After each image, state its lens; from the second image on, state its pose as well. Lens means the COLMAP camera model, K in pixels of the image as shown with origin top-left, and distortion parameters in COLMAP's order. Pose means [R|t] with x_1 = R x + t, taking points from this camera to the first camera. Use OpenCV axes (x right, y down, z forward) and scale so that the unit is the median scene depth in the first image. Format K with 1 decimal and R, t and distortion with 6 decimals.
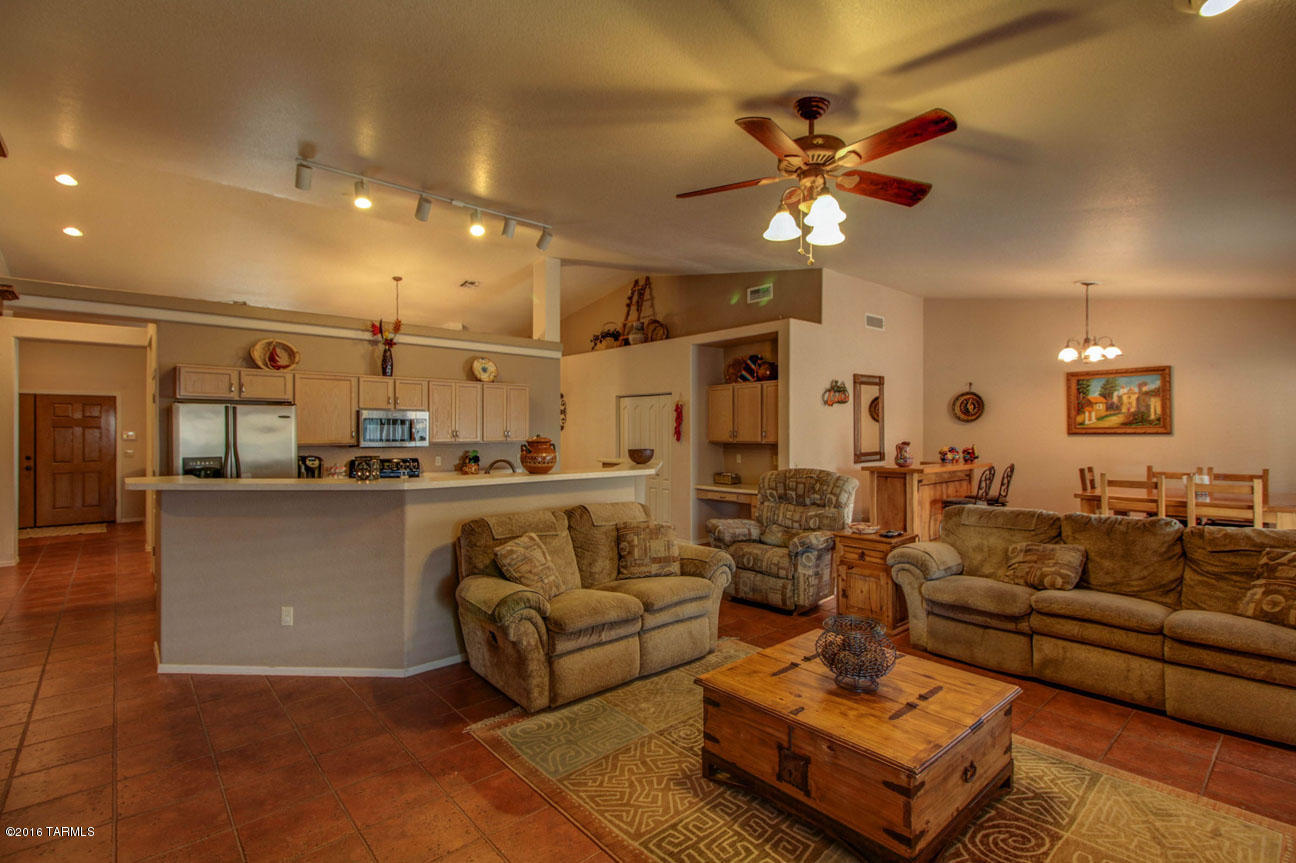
lens RADIAL K [[593.2, 0, 645.8], [0, 593.2, 434.5], [0, 0, 1]] dist [0.020673, -0.011650]
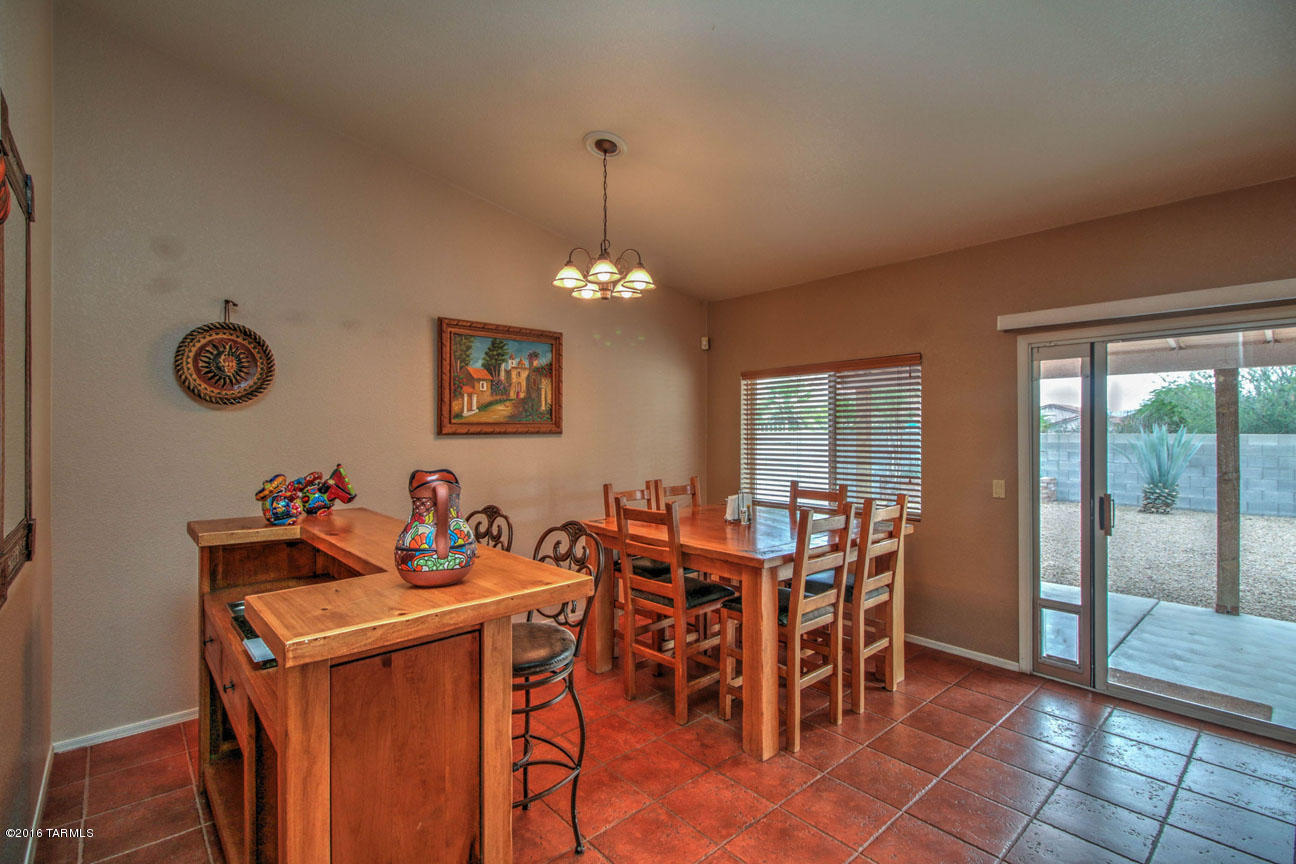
lens RADIAL K [[593.2, 0, 645.4], [0, 593.2, 429.9], [0, 0, 1]] dist [0.020673, -0.011650]
pose [[-0.006952, -0.004184, 0.999967, 0.187383], [-0.001989, 0.999989, 0.004170, -0.007354], [-0.999974, -0.001960, -0.006961, 0.863369]]
